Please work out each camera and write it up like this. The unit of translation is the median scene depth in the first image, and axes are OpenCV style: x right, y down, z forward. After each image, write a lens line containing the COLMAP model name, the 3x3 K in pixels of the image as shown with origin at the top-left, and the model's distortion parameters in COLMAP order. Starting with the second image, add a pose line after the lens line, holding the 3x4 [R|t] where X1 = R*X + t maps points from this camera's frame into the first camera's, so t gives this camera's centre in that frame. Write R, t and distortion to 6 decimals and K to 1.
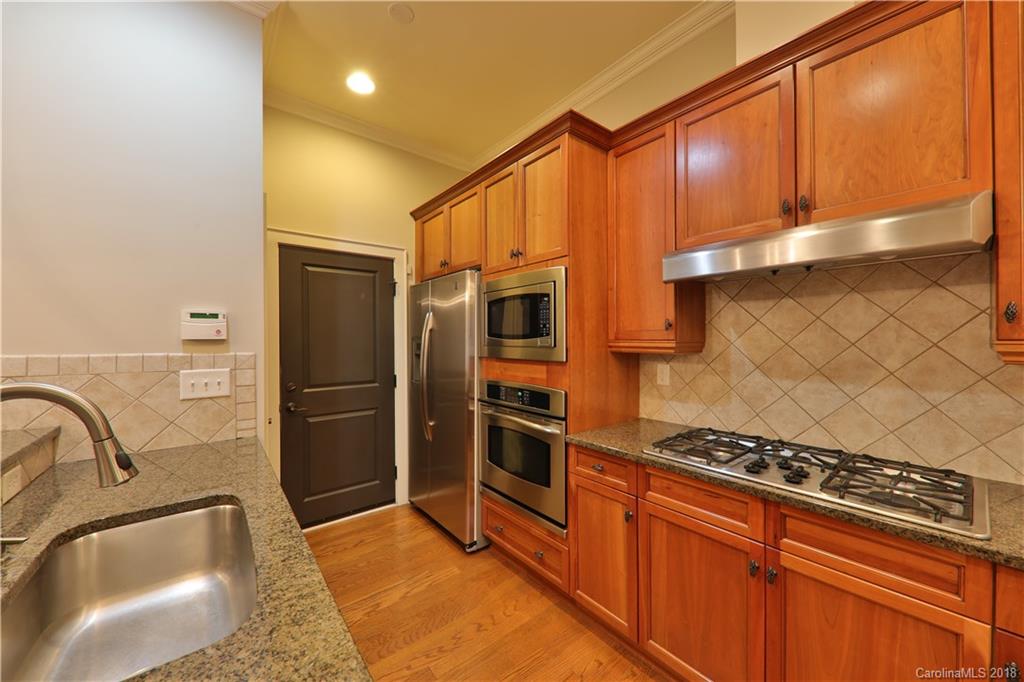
lens RADIAL K [[369.5, 0, 512.9], [0, 369.5, 338.2], [0, 0, 1]] dist [-0.003848, -0.000725]
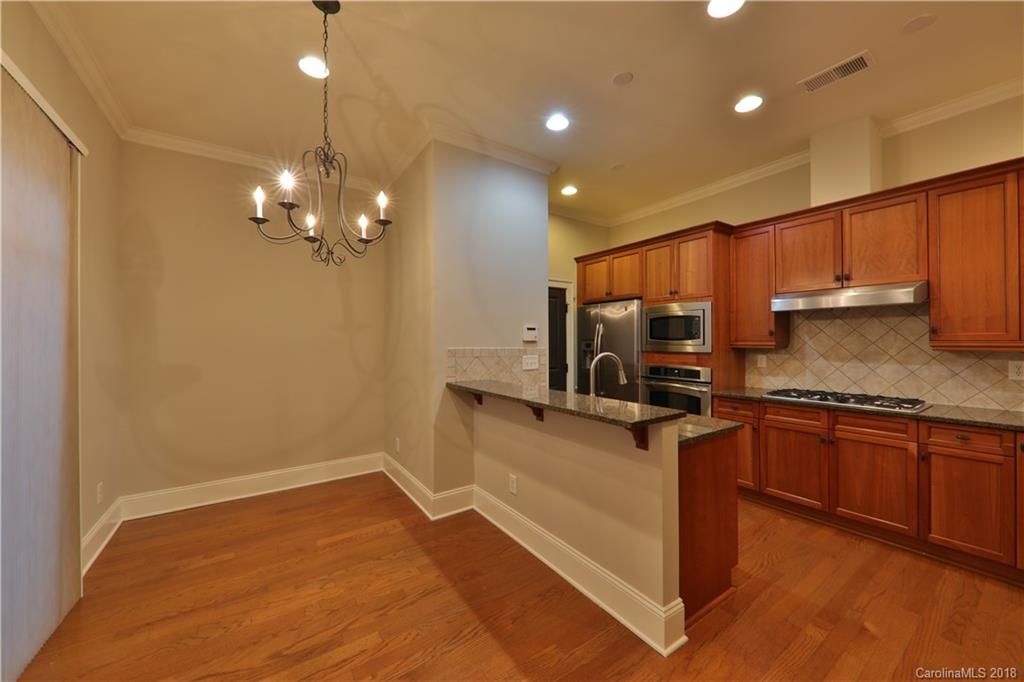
lens RADIAL K [[369.5, 0, 510.0], [0, 369.5, 338.4], [0, 0, 1]] dist [-0.003848, -0.000725]
pose [[0.996056, 0.000156, -0.088729, -0.736610], [-0.000659, 0.999984, -0.005630, 0.002126], [0.088727, 0.005666, 0.996040, -0.992311]]
